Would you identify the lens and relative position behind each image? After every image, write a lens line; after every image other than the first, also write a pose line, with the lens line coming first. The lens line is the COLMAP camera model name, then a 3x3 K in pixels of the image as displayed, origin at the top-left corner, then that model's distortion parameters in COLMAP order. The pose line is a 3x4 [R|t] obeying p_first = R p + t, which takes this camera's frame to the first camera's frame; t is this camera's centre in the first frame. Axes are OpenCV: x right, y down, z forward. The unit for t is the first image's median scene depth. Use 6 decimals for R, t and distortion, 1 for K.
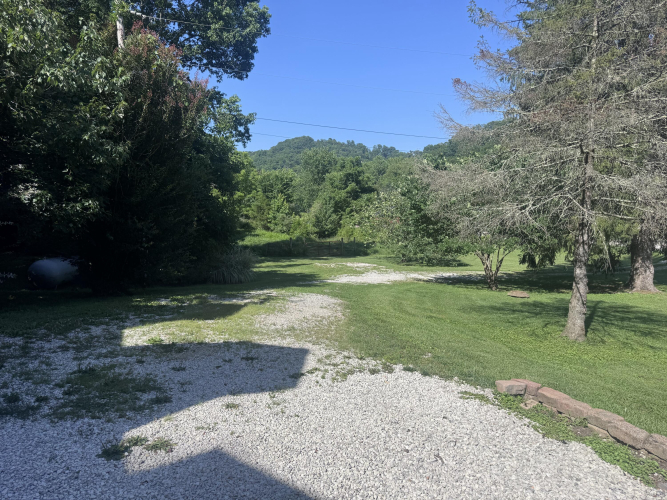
lens RADIAL K [[478.5, 0, 334.7], [0, 478.5, 251.6], [0, 0, 1]] dist [0.047485, -0.047572]
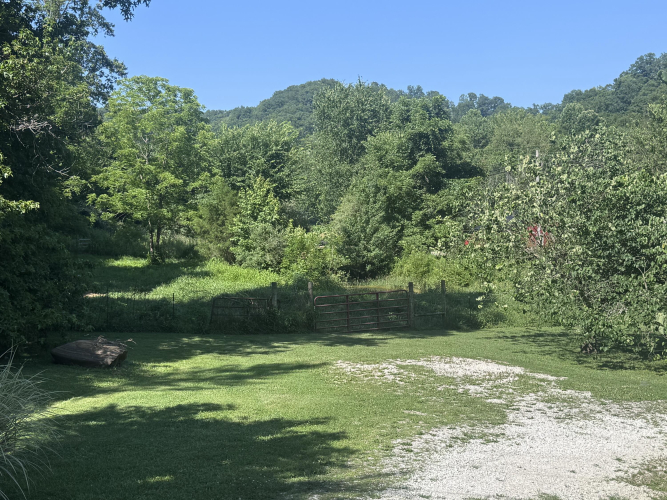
lens RADIAL K [[915.2, 0, 333.1], [0, 915.2, 250.6], [0, 0, 1]] dist [0.037655, 0.000000]
pose [[0.998512, -0.001687, -0.054512, -0.003575], [-0.001377, 0.998423, -0.056118, -0.007785], [0.054521, 0.056110, 0.996935, 0.161951]]
